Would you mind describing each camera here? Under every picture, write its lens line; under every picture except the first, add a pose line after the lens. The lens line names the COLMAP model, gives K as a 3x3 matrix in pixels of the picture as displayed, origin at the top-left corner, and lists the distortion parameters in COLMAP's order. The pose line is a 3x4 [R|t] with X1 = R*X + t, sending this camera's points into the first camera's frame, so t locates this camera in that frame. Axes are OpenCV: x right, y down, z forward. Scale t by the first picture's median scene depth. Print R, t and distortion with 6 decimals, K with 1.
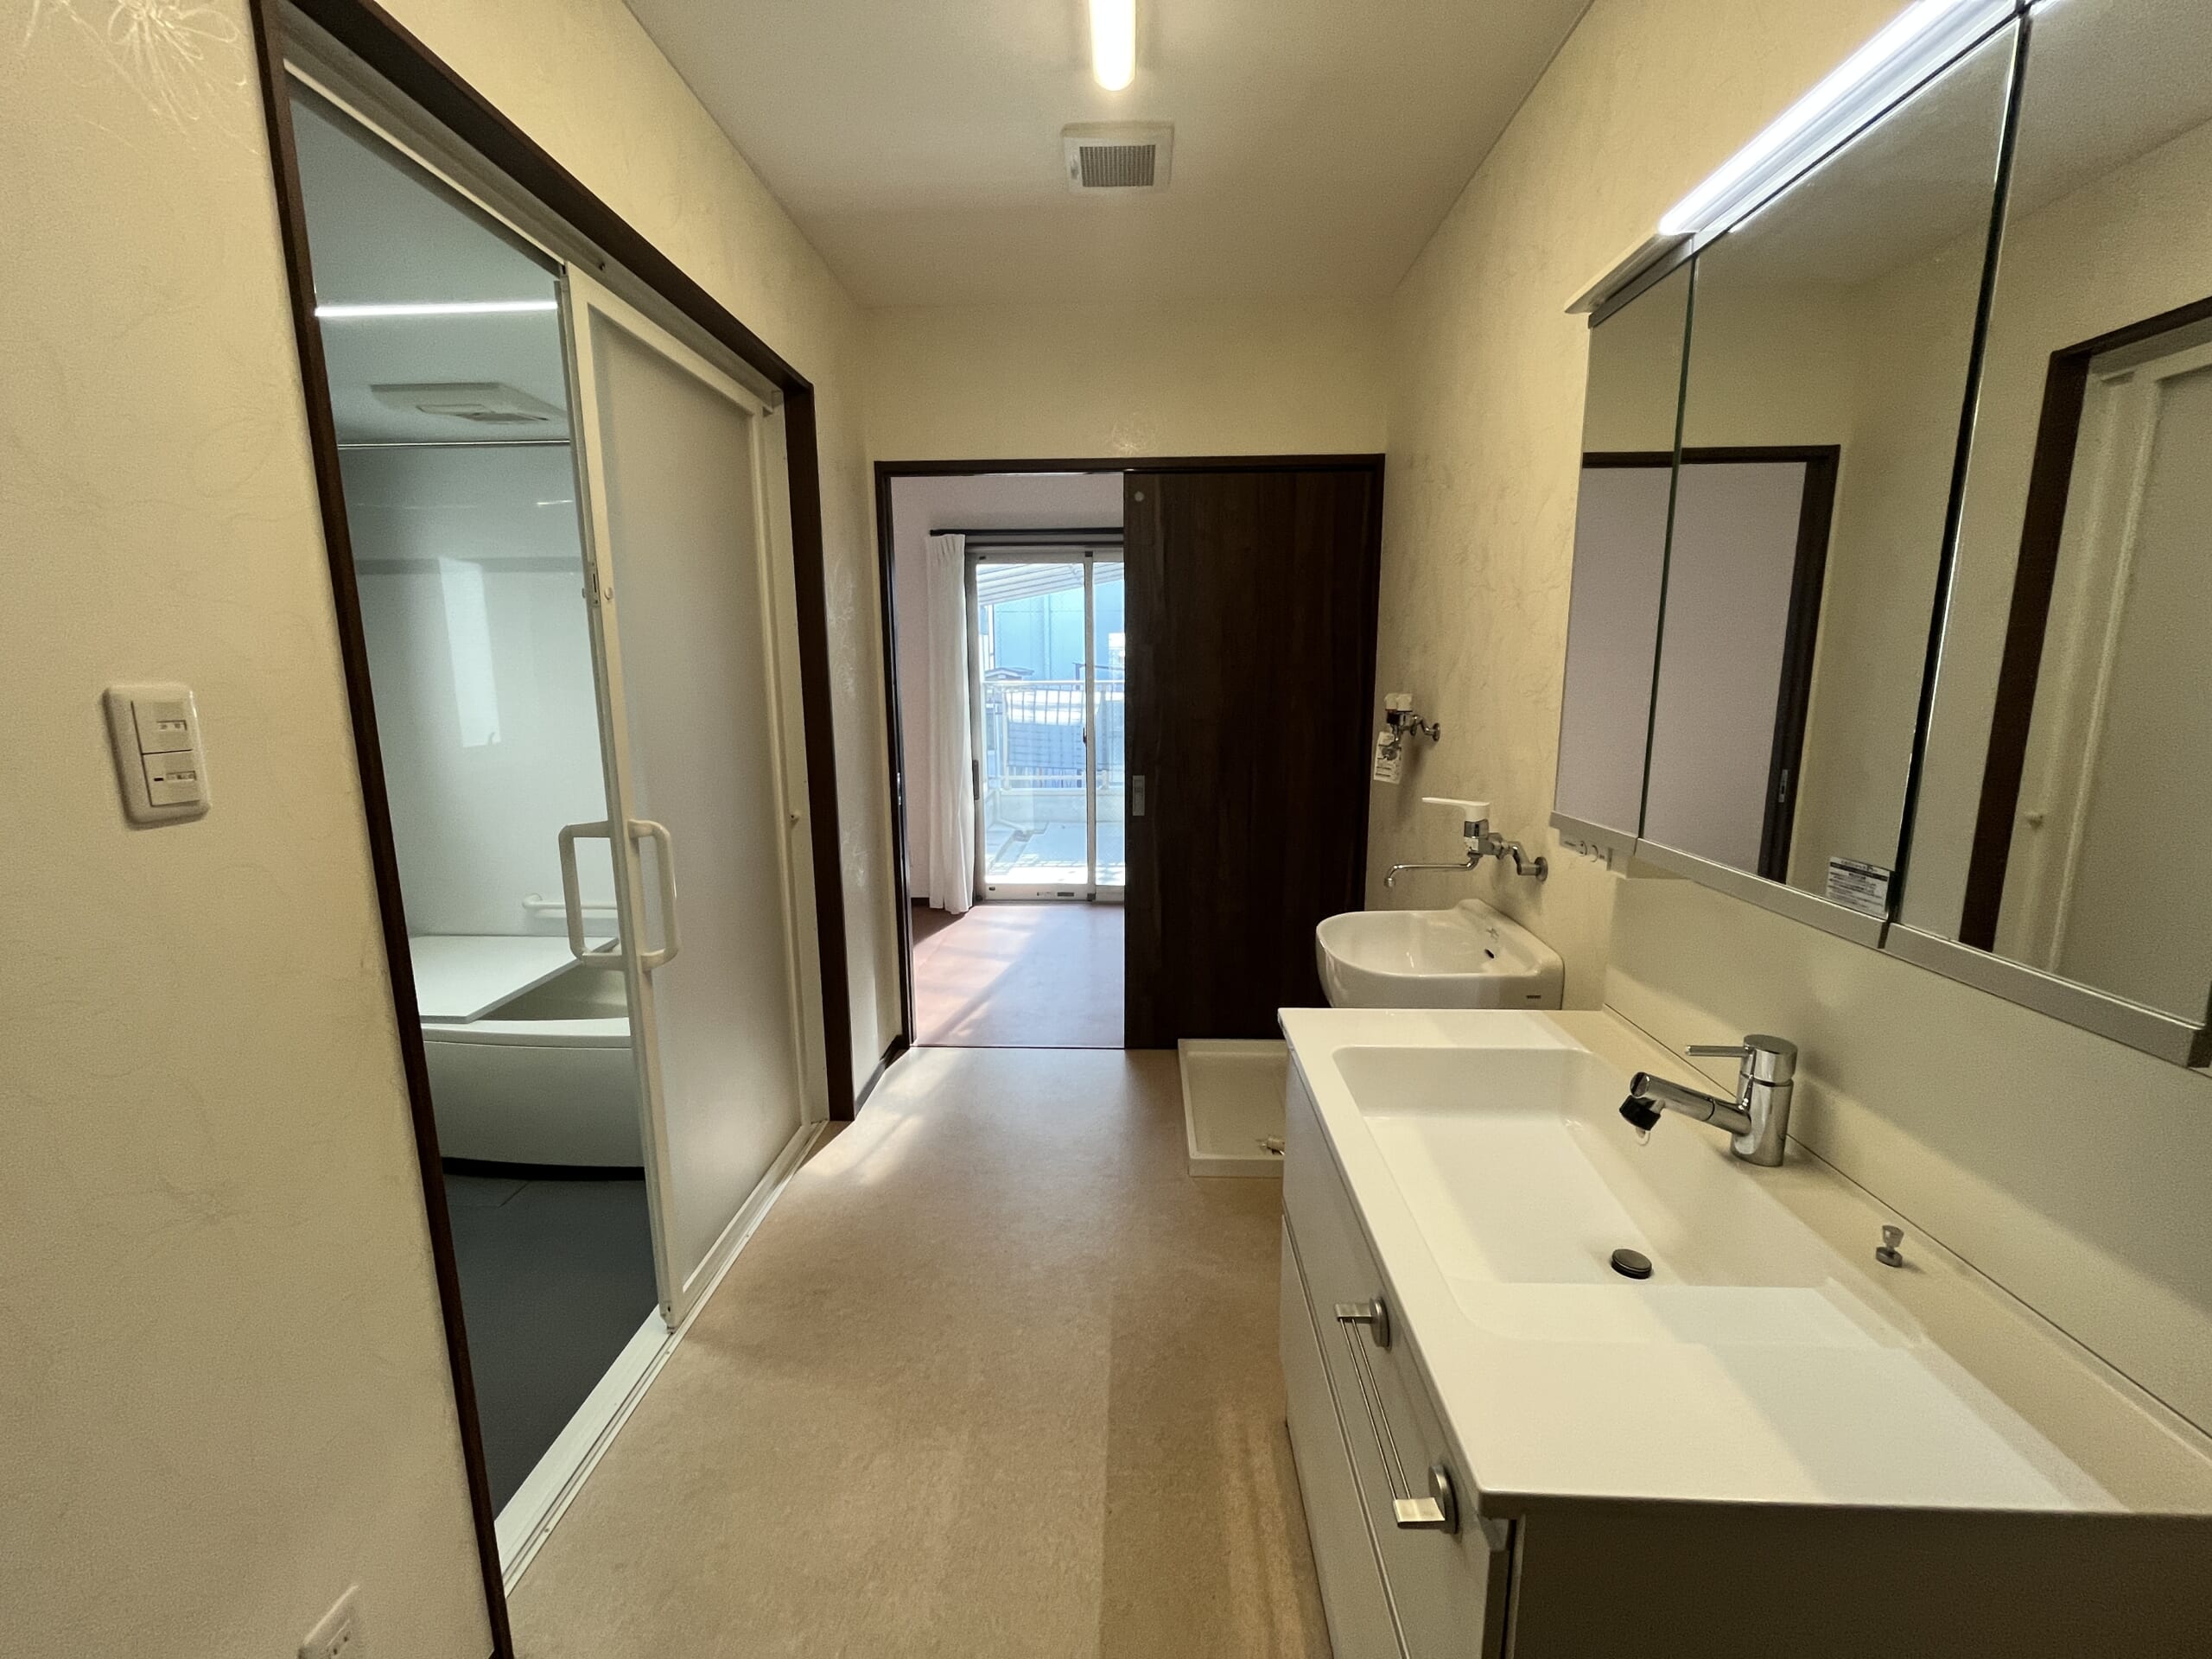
lens RADIAL K [[891.5, 0, 1110.4], [0, 891.5, 825.9], [0, 0, 1]] dist [0.000796, 0.000043]
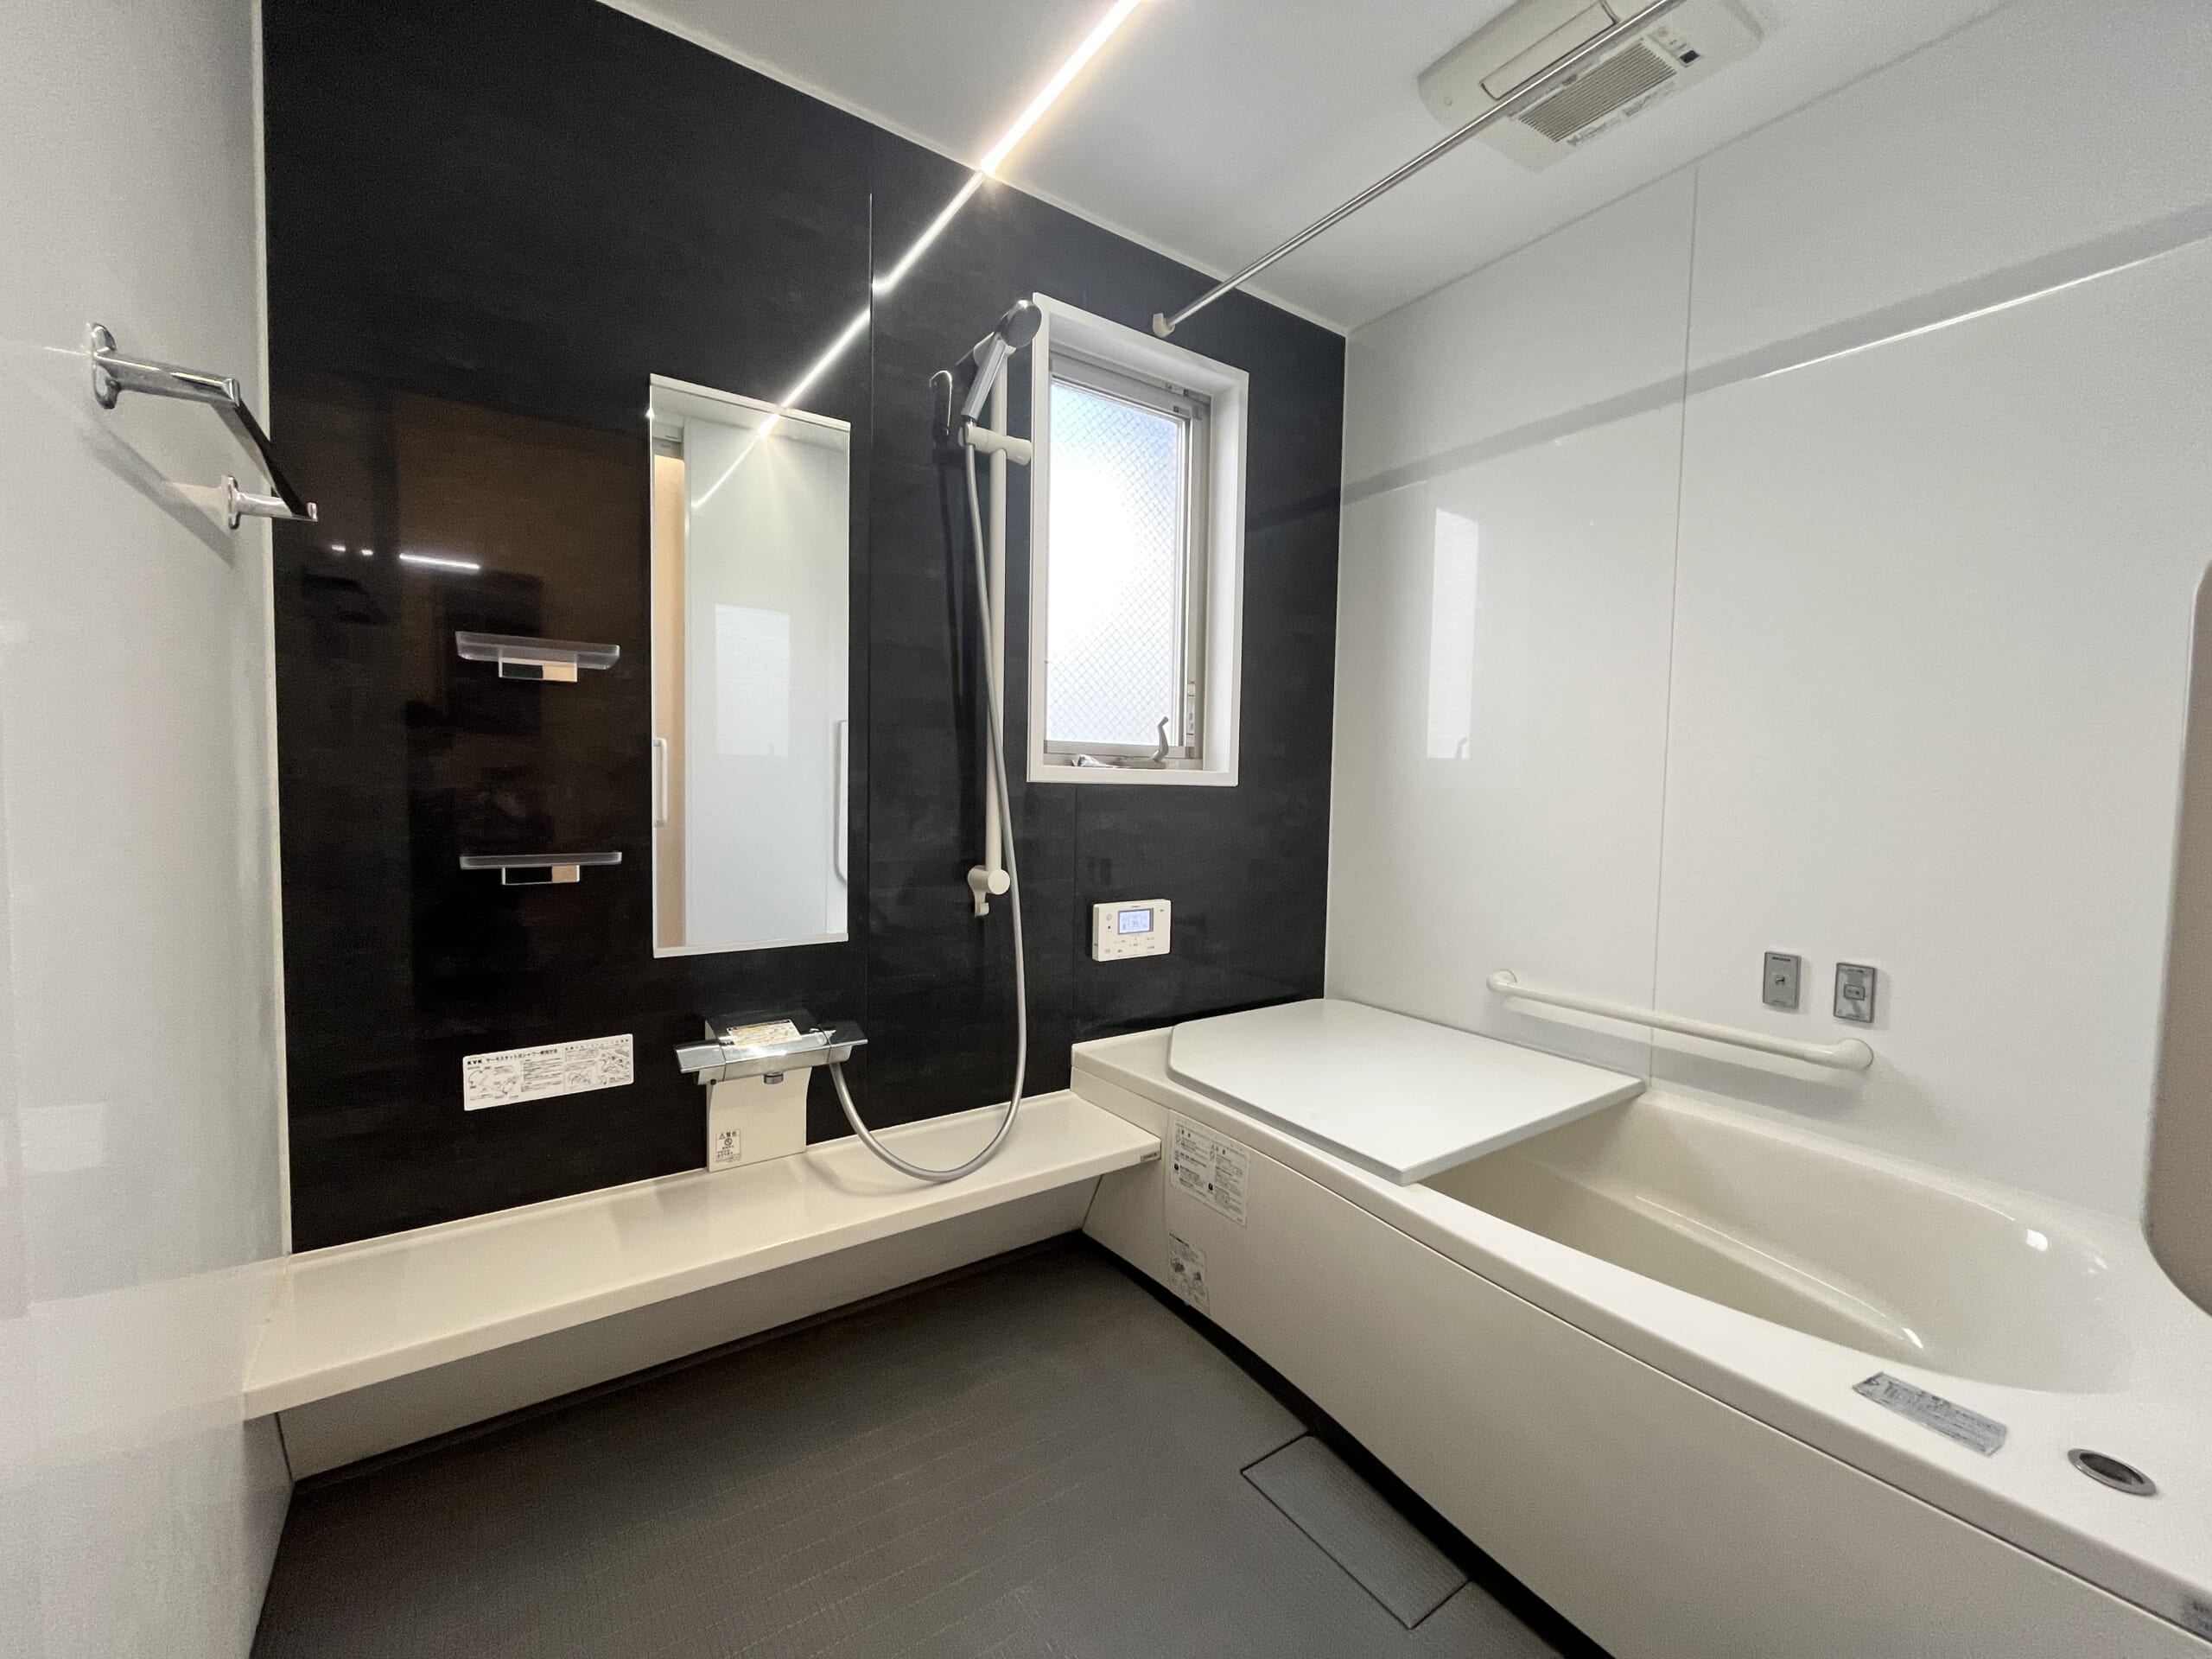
lens RADIAL K [[891.5, 0, 1110.7], [0, 891.5, 824.4], [0, 0, 1]] dist [0.000796, 0.000043]
pose [[0.598871, 0.055166, -0.798944, -0.325227], [-0.156156, 0.986520, -0.048933, 0.050533], [0.785474, 0.154065, 0.599412, 0.405403]]
